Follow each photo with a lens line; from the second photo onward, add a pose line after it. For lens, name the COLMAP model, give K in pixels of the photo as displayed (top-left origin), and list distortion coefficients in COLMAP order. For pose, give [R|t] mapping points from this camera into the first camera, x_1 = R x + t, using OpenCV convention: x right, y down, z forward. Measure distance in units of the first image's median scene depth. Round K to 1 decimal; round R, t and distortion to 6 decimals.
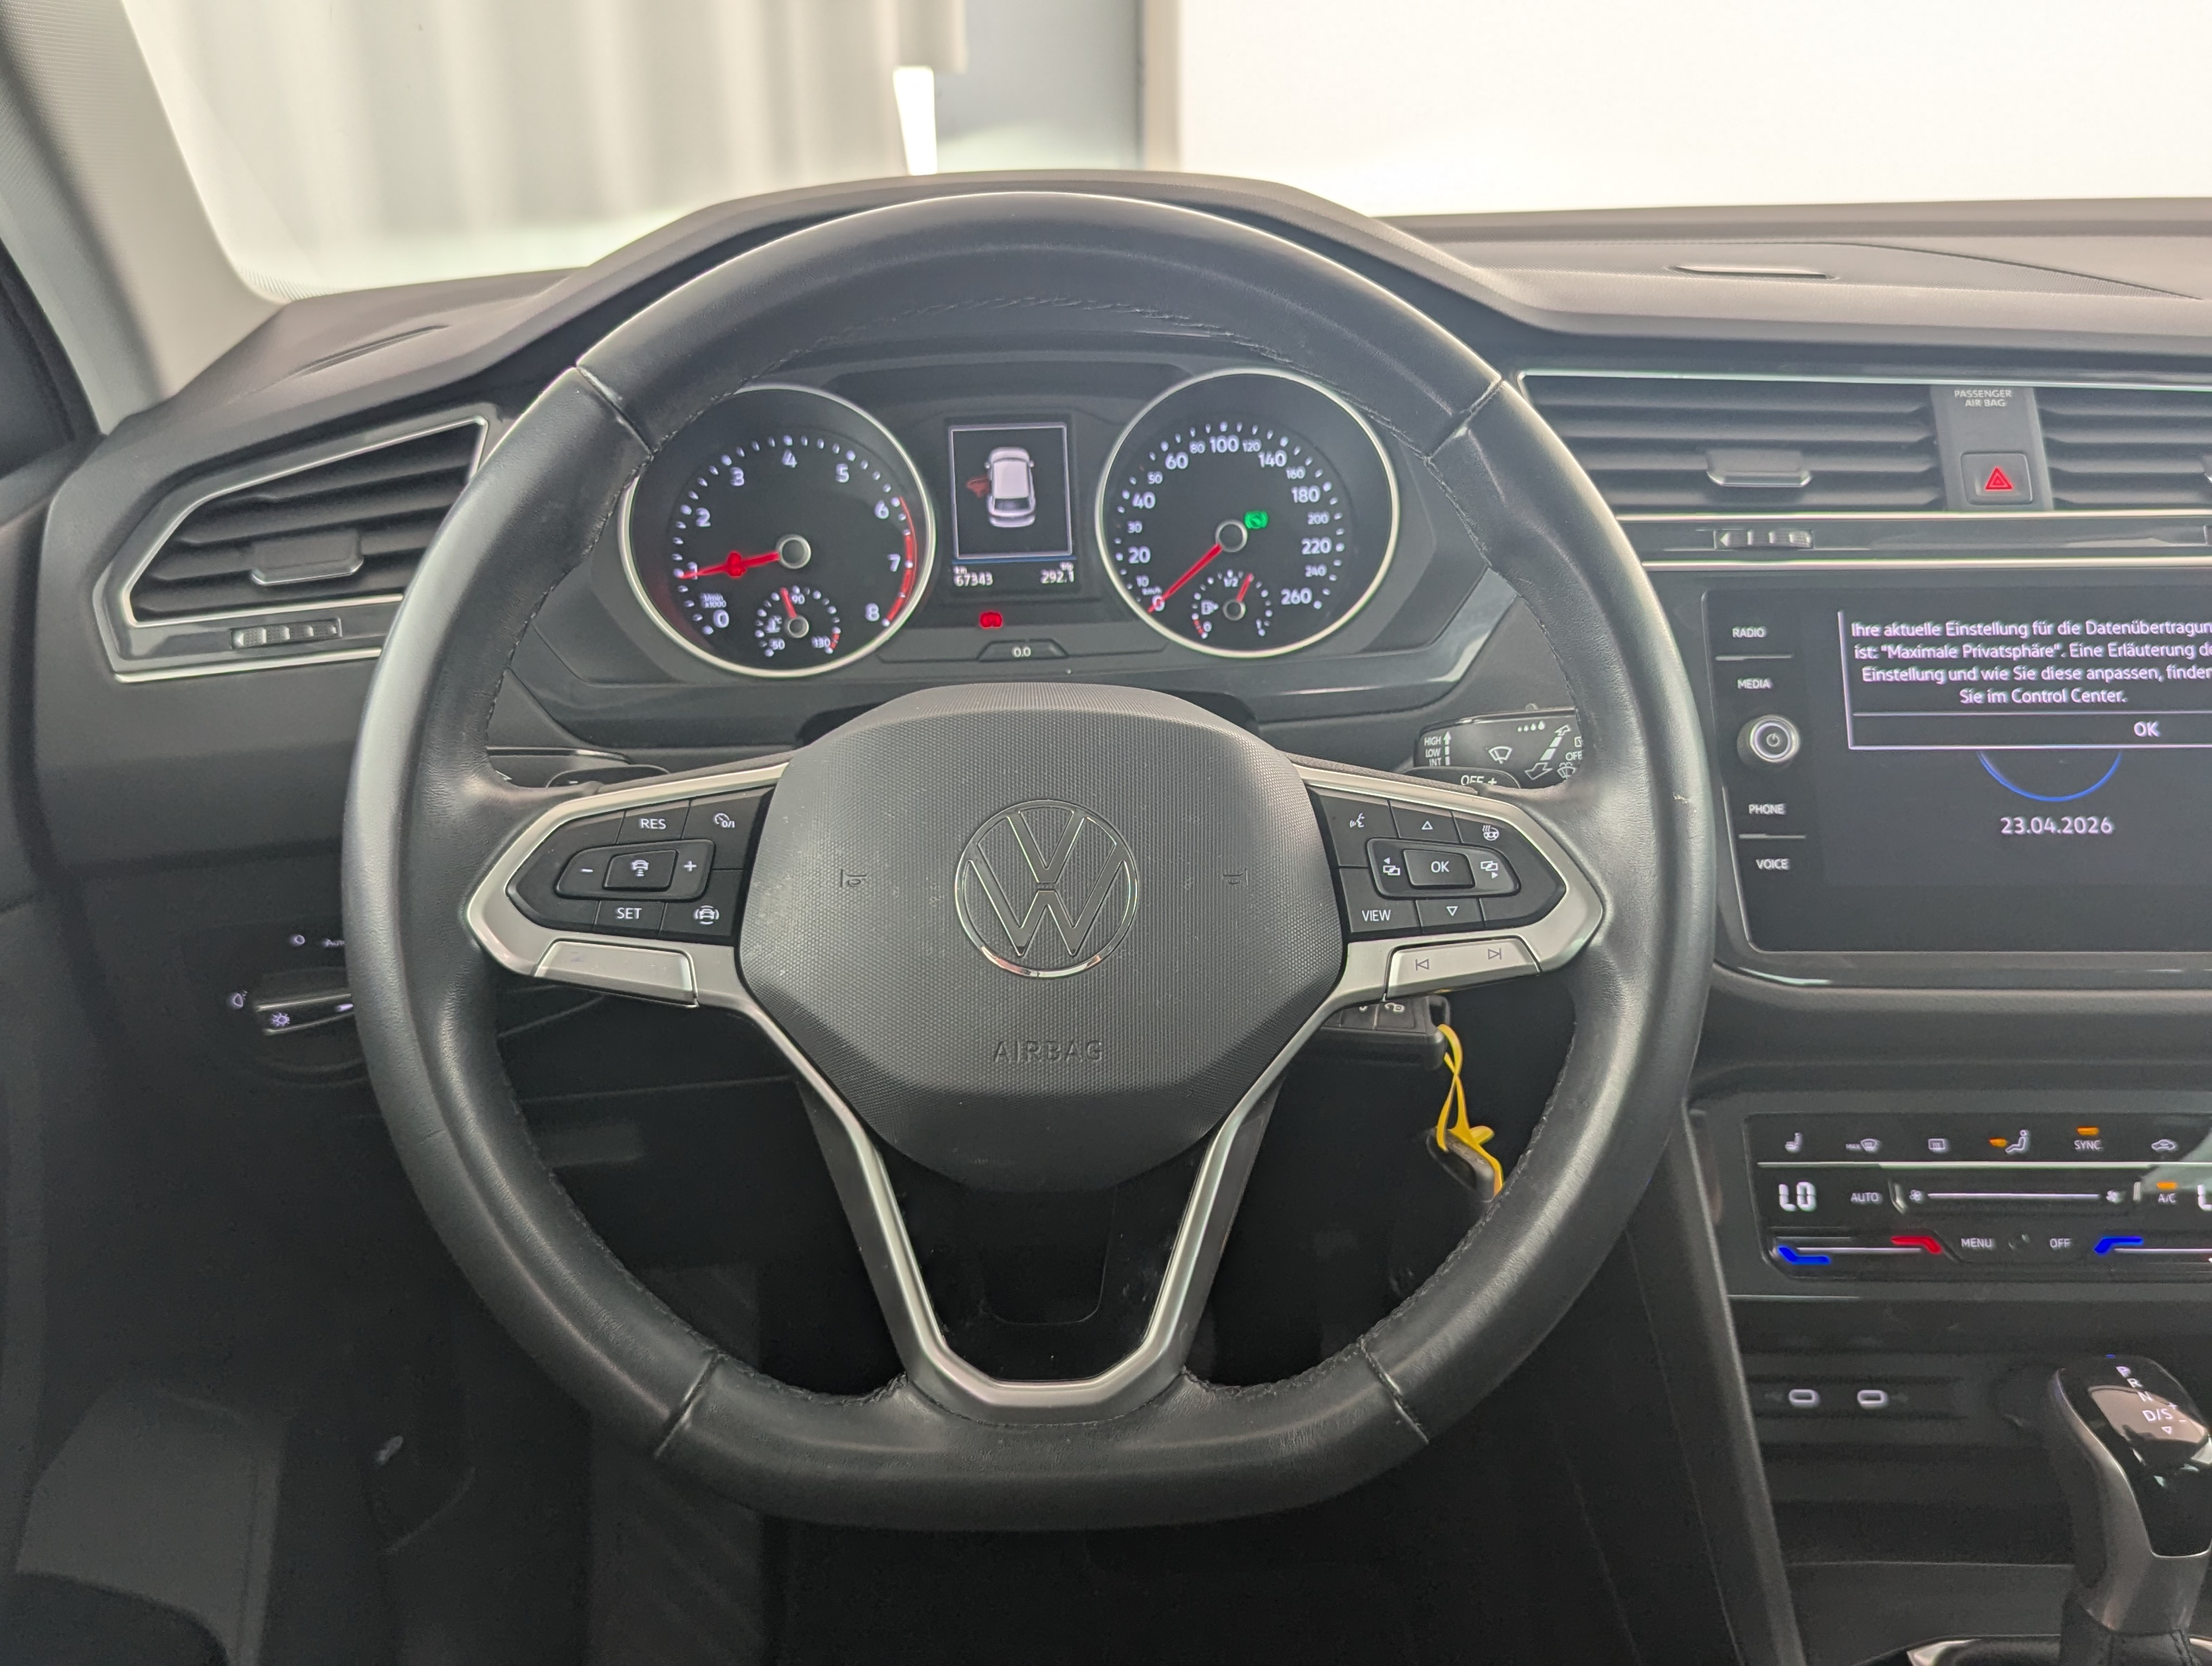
lens RADIAL K [[2082.4, 0, 1133.7], [0, 2082.4, 819.1], [0, 0, 1]] dist [0.046943, -0.021203]
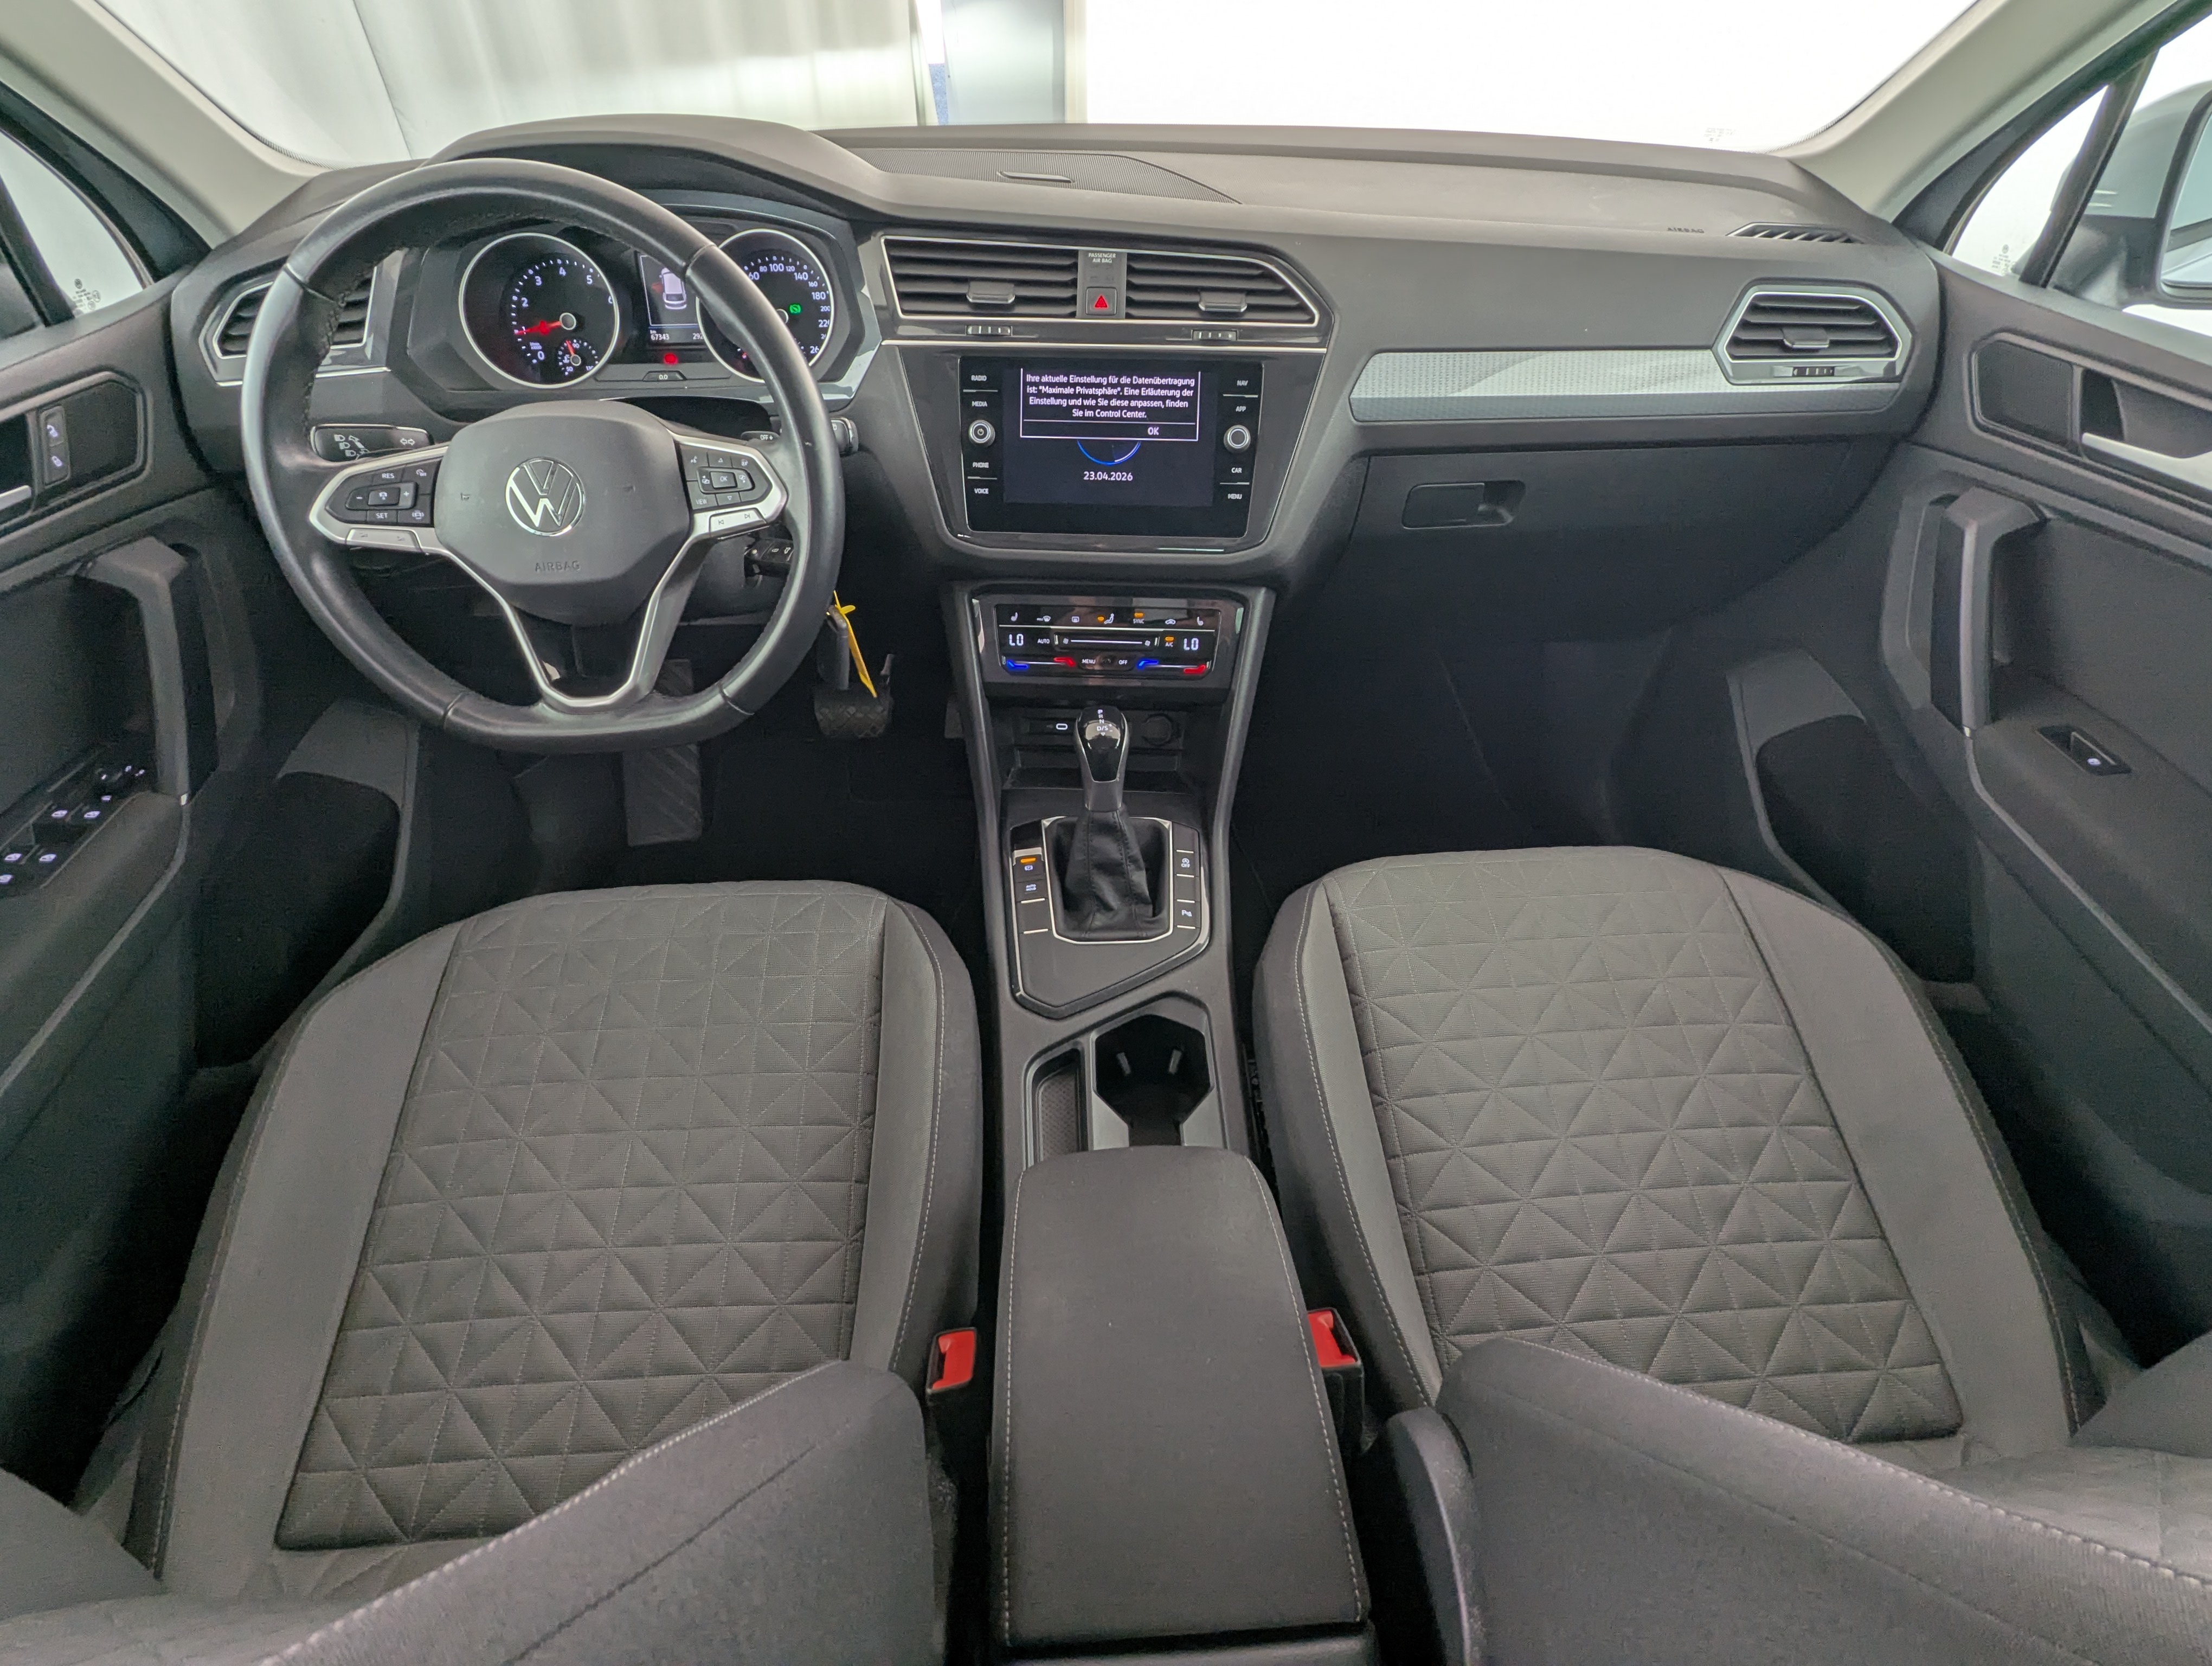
lens RADIAL K [[1043.8, 0, 1106.0], [0, 1043.8, 833.0], [0, 0, 1]] dist [-0.001154, 0.000440]
pose [[0.999607, 0.027589, -0.004893, 0.432334], [-0.024151, 0.936900, 0.348763, -0.027346], [0.014206, -0.348508, 0.937198, -0.168073]]
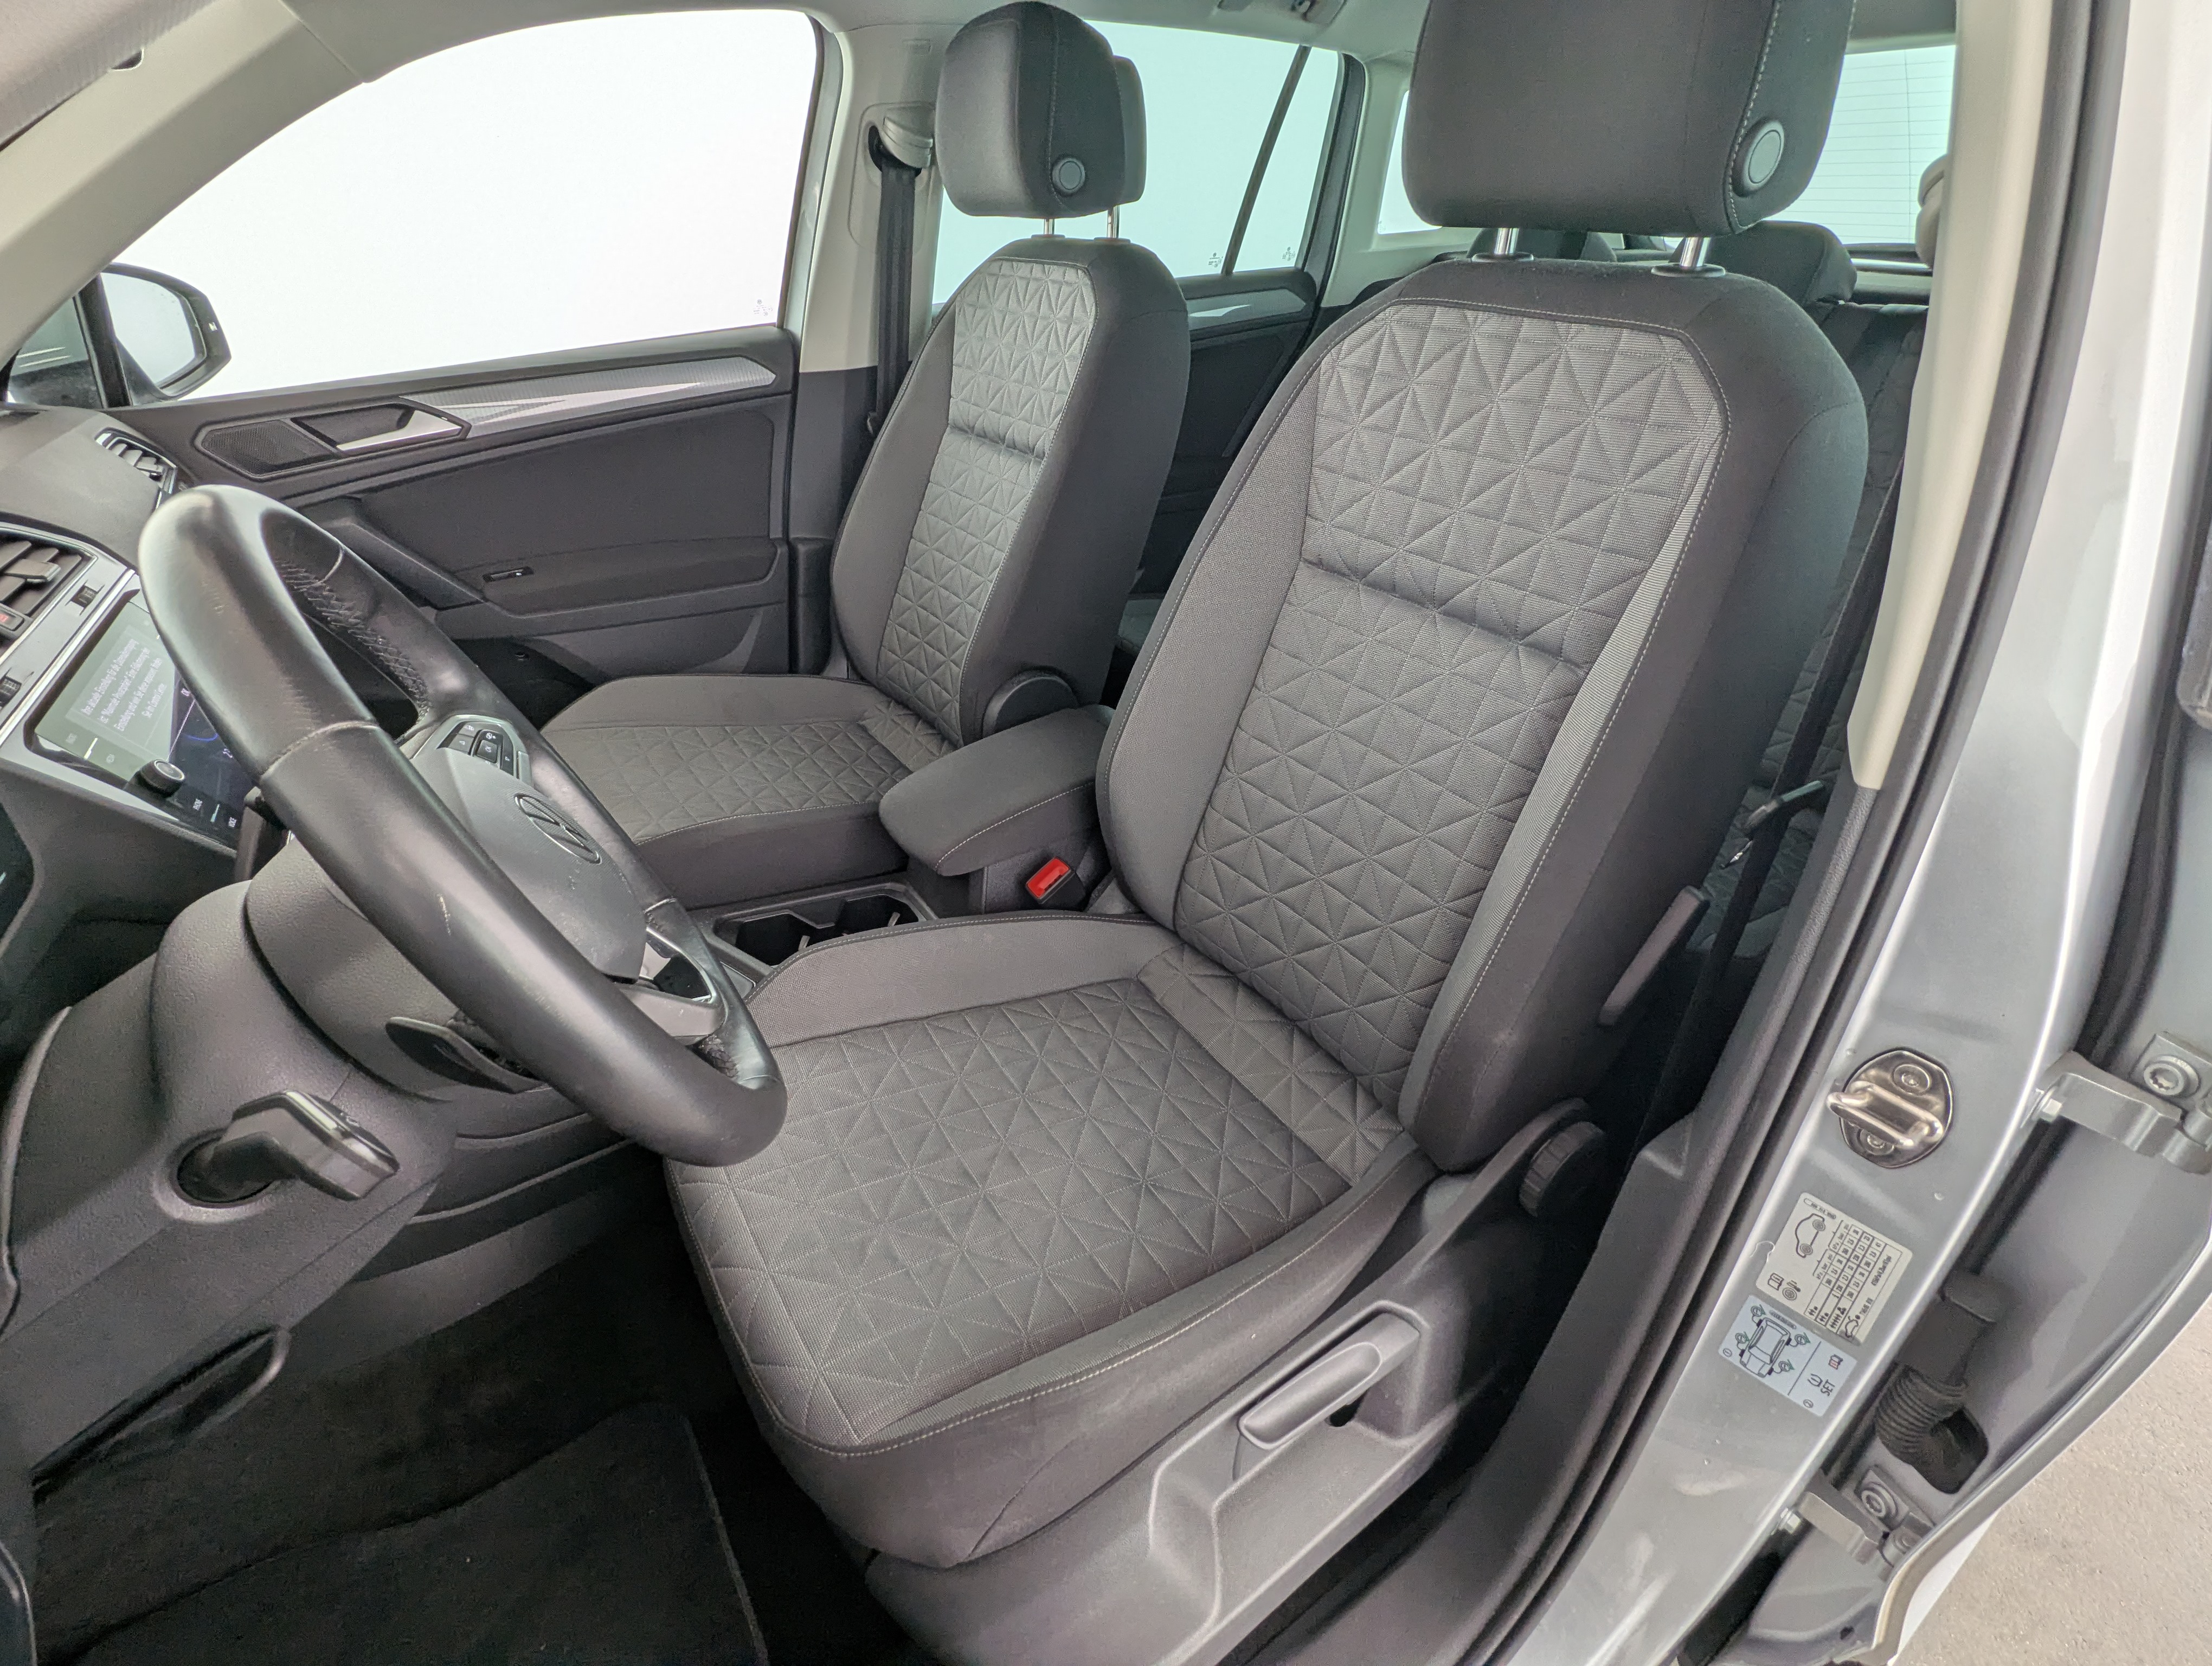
lens RADIAL K [[1056.3, 0, 1094.8], [0, 1056.3, 827.7], [0, 0, 1]] dist [0.000026, 0.001600]
pose [[-0.478657, -0.450473, 0.753632, -0.667588], [0.337497, 0.698002, 0.631577, -0.275653], [-0.810545, 0.556658, -0.182070, 0.552833]]
